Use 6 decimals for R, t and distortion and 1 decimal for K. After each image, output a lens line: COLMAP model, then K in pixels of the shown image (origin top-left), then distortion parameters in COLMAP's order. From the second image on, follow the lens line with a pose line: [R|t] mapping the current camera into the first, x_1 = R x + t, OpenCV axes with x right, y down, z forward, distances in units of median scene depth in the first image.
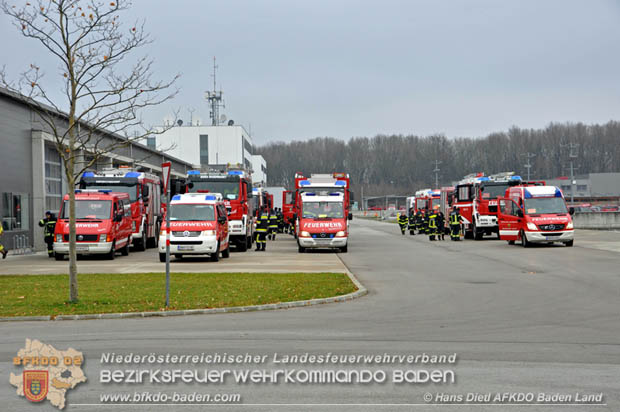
lens RADIAL K [[1231.9, 0, 310.0], [0, 1231.9, 206.0], [0, 0, 1]] dist [0.445828, 0.033431]
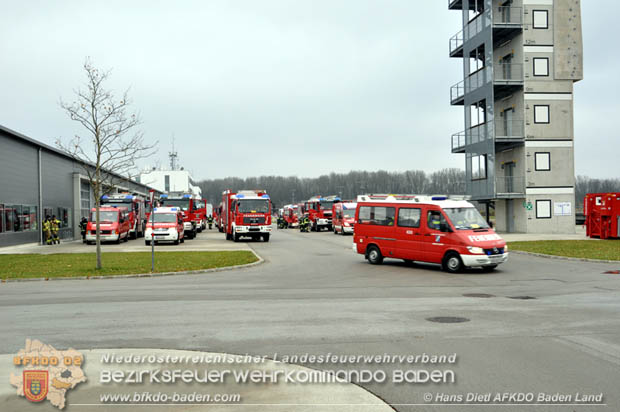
lens RADIAL K [[658.2, 0, 310.0], [0, 658.2, 206.0], [0, 0, 1]] dist [0.002940, 0.001158]
pose [[0.991573, -0.002513, 0.129521, -0.007153], [0.004066, 0.999923, -0.011726, 0.000182], [-0.129482, 0.012154, 0.991507, 0.019984]]
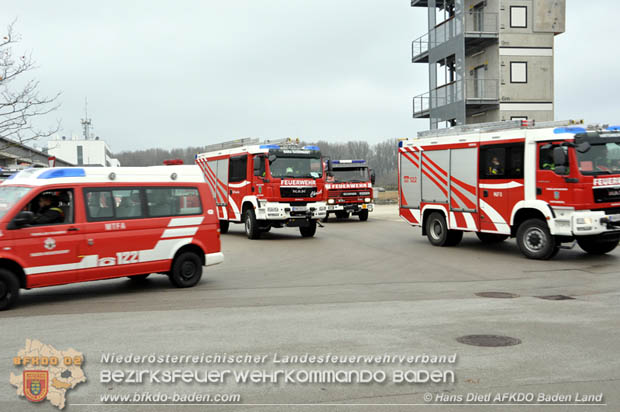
lens RADIAL K [[708.5, 0, 310.0], [0, 708.5, 213.6], [0, 0, 1]] dist [0.000674, 0.260099]
pose [[0.974368, -0.017162, 0.224306, -0.009767], [0.009405, 0.999322, 0.035605, 0.000465], [-0.224765, -0.032583, 0.973868, 0.103083]]
